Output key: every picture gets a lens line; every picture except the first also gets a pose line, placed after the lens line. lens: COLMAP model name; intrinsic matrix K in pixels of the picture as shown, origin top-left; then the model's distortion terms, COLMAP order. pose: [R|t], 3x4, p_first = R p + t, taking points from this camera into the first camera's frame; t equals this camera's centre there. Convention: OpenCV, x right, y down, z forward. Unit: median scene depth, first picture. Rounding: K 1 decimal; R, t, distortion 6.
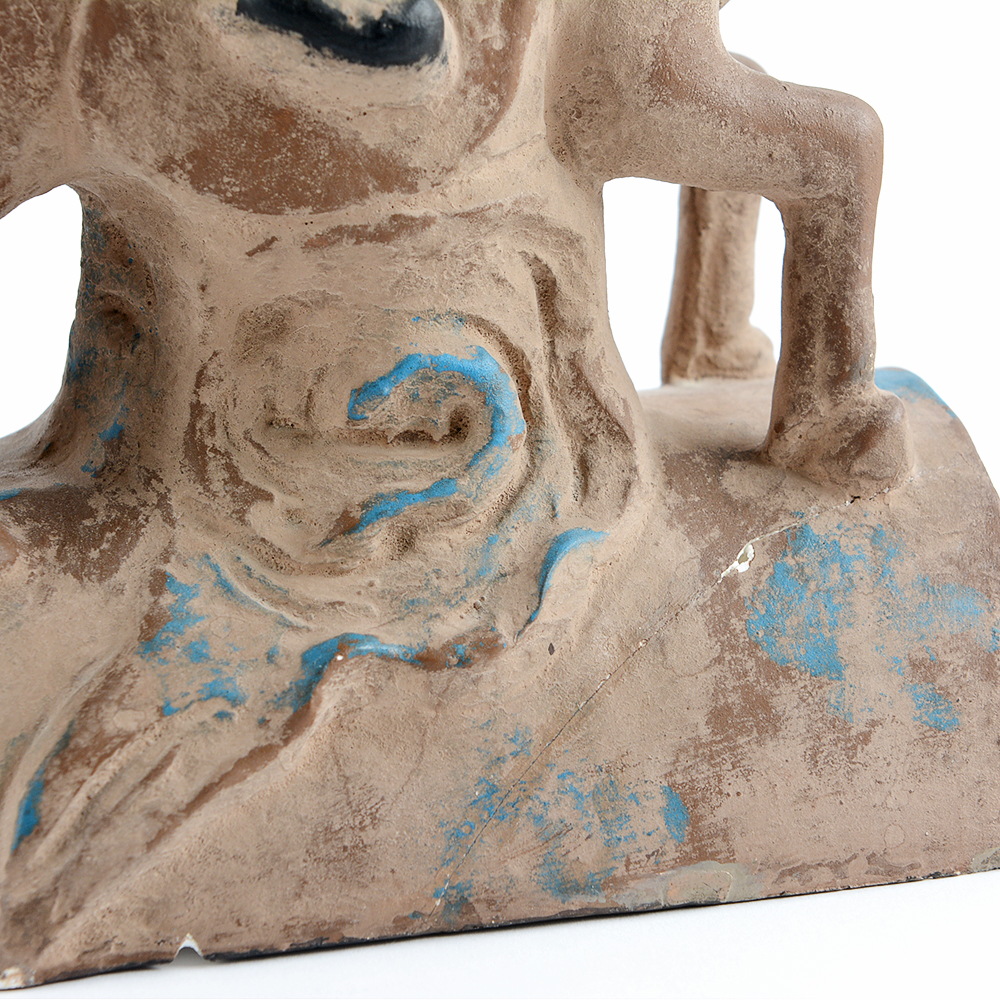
lens RADIAL K [[3570.5, 0, 499.4], [0, 3570.5, 499.8], [0, 0, 1]] dist [0.153534, 0.000000]
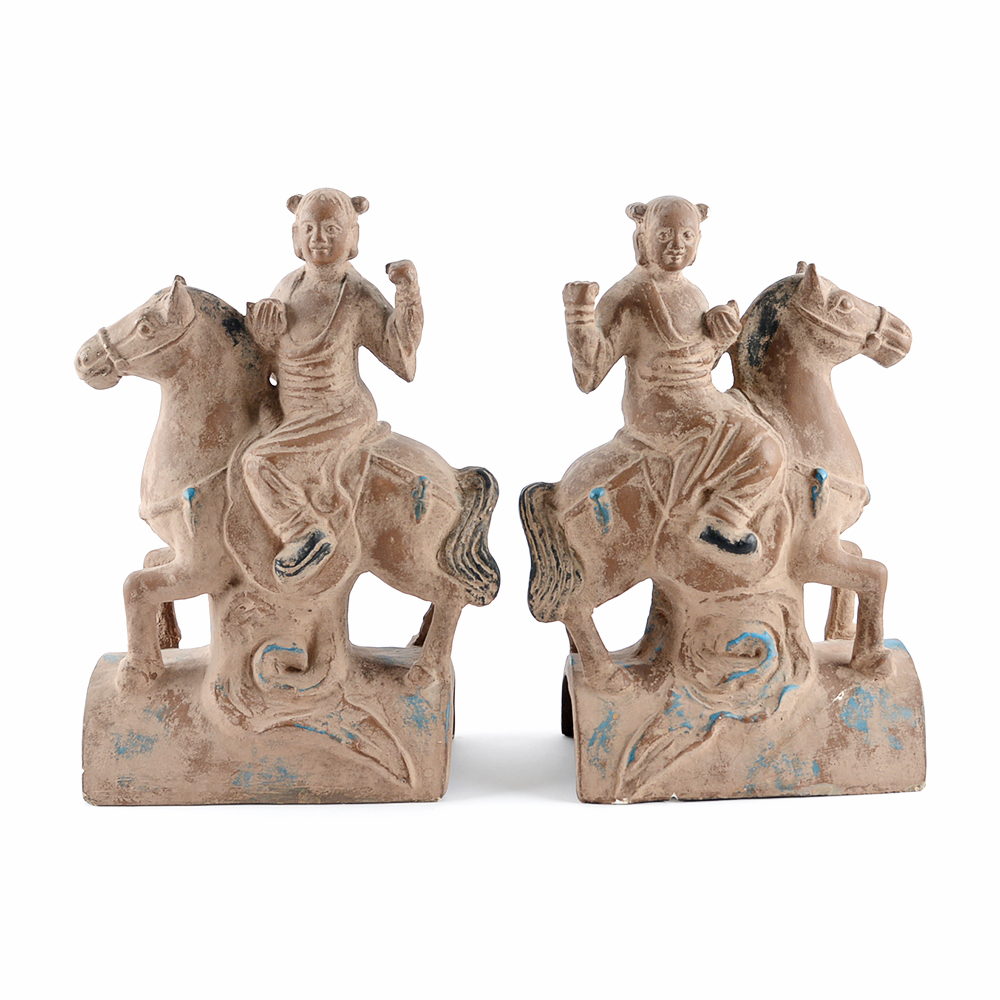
lens RADIAL K [[1925.7, 0, 480.7], [0, 1925.7, 528.0], [0, 0, 1]] dist [-0.053558, 0.000000]
pose [[0.982729, 0.041771, -0.180274, 0.055978], [-0.051441, 0.997458, -0.049299, -0.036128], [0.177756, 0.057721, 0.982380, -0.897775]]
